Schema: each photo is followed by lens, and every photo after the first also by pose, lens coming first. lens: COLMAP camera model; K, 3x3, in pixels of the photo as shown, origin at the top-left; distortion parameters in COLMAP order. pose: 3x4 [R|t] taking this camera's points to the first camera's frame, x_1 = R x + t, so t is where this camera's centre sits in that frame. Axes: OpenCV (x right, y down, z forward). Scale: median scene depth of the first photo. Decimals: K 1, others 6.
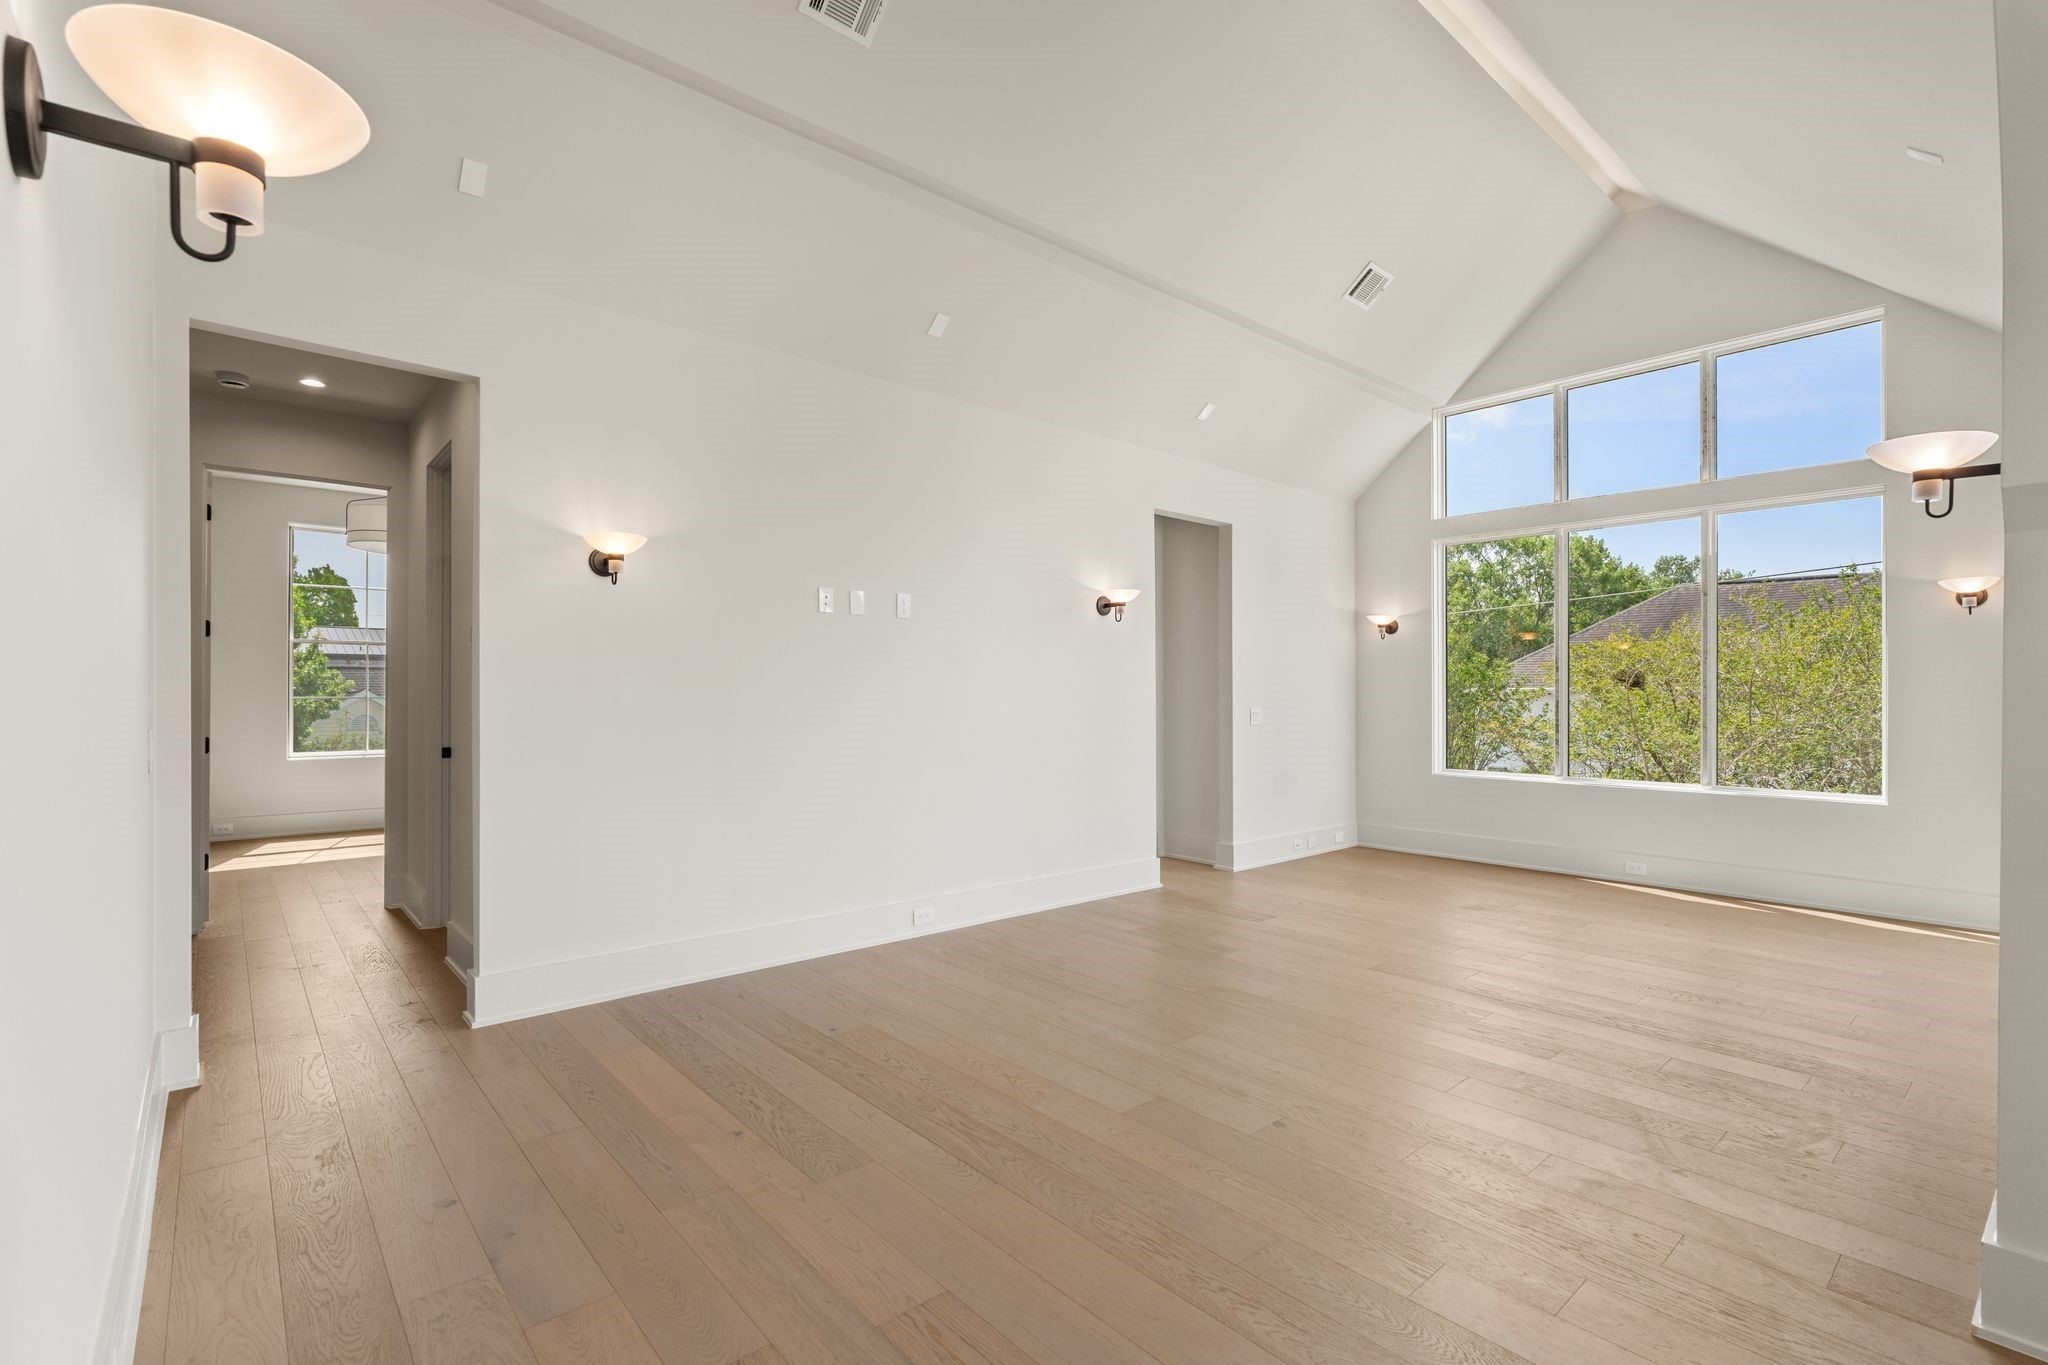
lens RADIAL K [[927.3, 0, 1027.7], [0, 927.3, 690.1], [0, 0, 1]] dist [-0.000966, -0.000113]
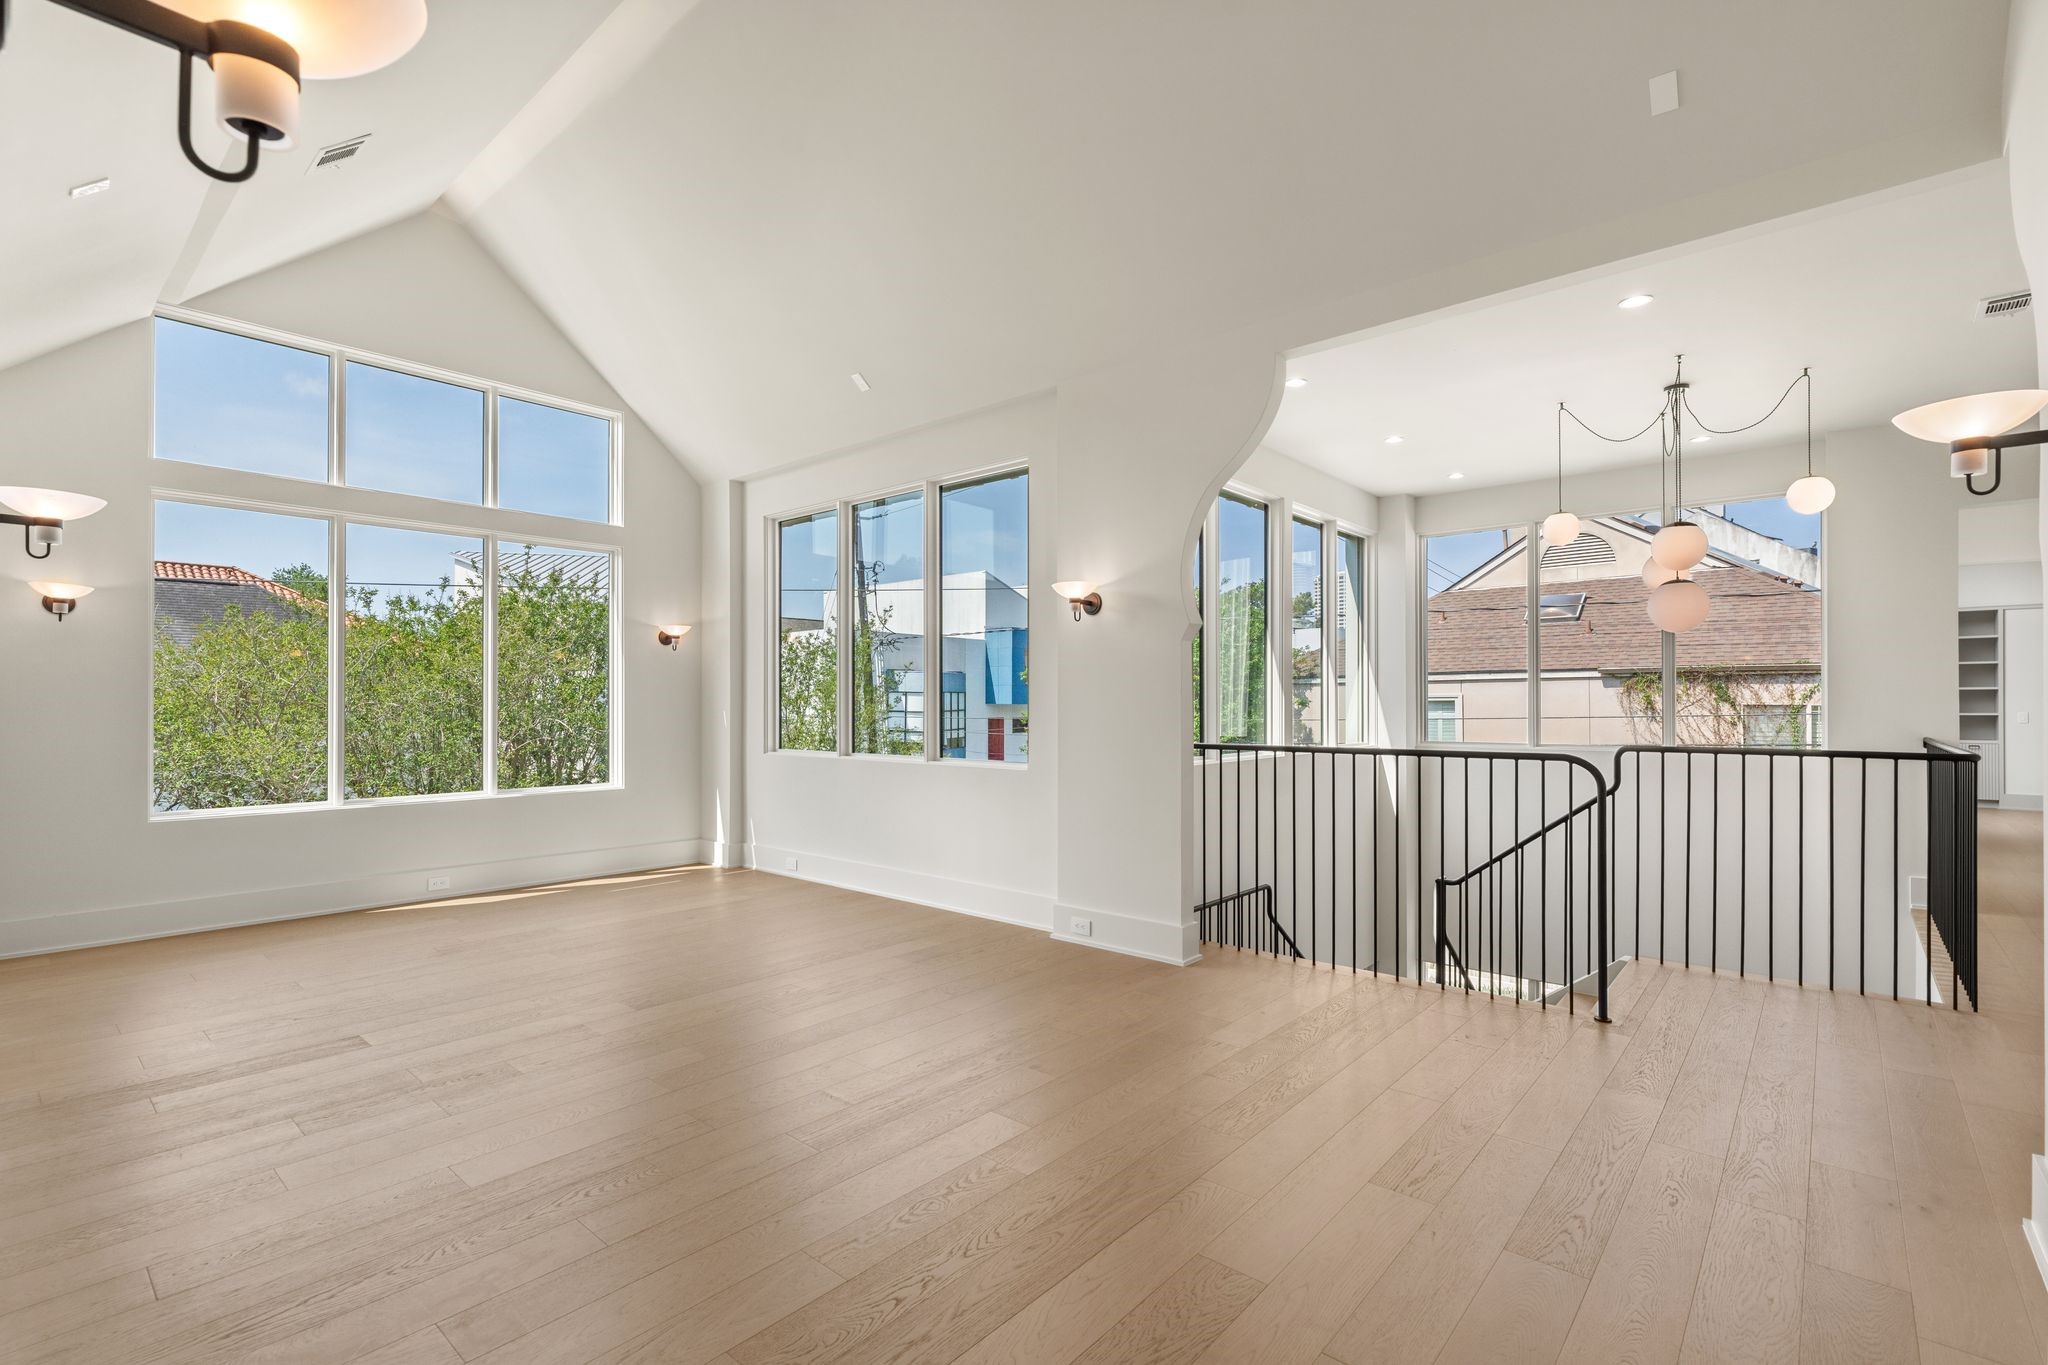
lens RADIAL K [[927.3, 0, 1027.4], [0, 927.3, 695.2], [0, 0, 1]] dist [-0.000966, -0.000113]
pose [[-0.136978, 0.008464, 0.990538, -0.412216], [-0.006462, 0.999935, -0.009438, -0.002124], [-0.990553, -0.007694, -0.136914, 0.524139]]
